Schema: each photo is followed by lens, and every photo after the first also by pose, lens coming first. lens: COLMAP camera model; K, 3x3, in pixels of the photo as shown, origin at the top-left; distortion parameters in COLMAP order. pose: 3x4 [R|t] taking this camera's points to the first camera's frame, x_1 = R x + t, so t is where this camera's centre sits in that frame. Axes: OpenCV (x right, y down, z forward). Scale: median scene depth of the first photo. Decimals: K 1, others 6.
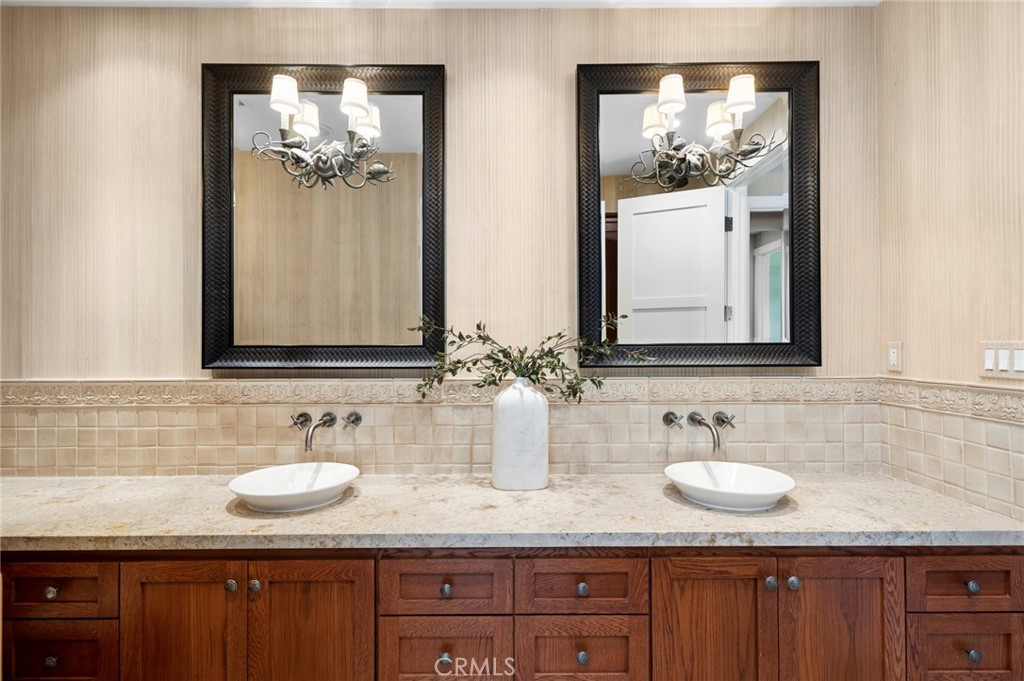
lens RADIAL K [[502.3, 0, 512.3], [0, 502.3, 342.0], [0, 0, 1]] dist [0.000303, -0.000031]
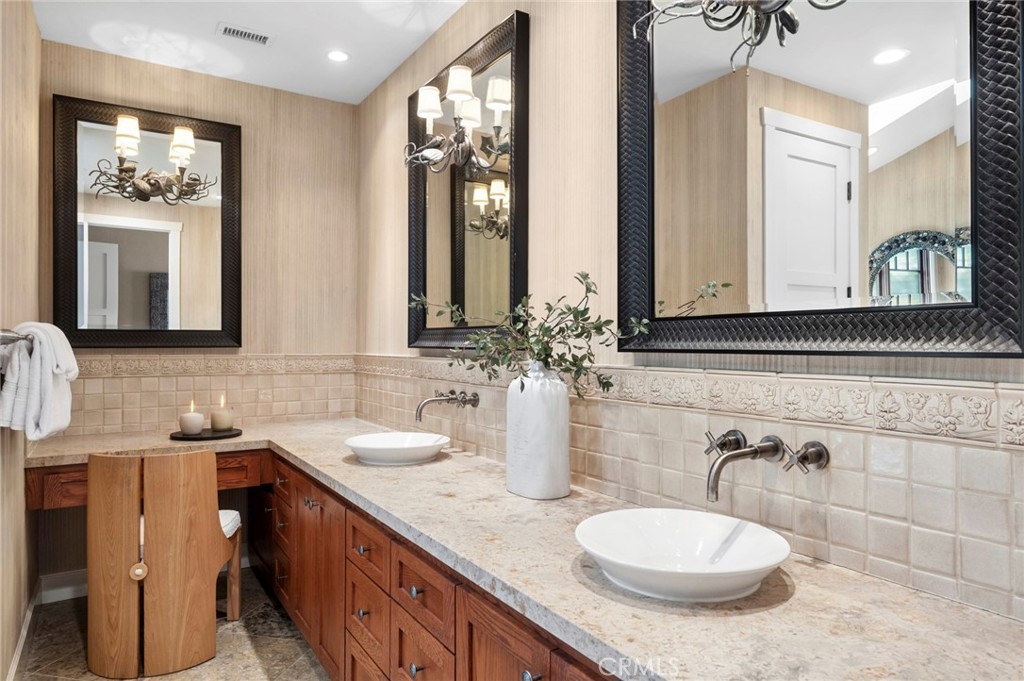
lens RADIAL K [[650.1, 0, 511.6], [0, 650.1, 340.1], [0, 0, 1]] dist [-0.003835, -0.000528]
pose [[0.515495, -0.000390, -0.856892, 0.833103], [0.001614, 0.999999, 0.000516, 0.032929], [0.856891, -0.001649, 0.515495, 0.384710]]
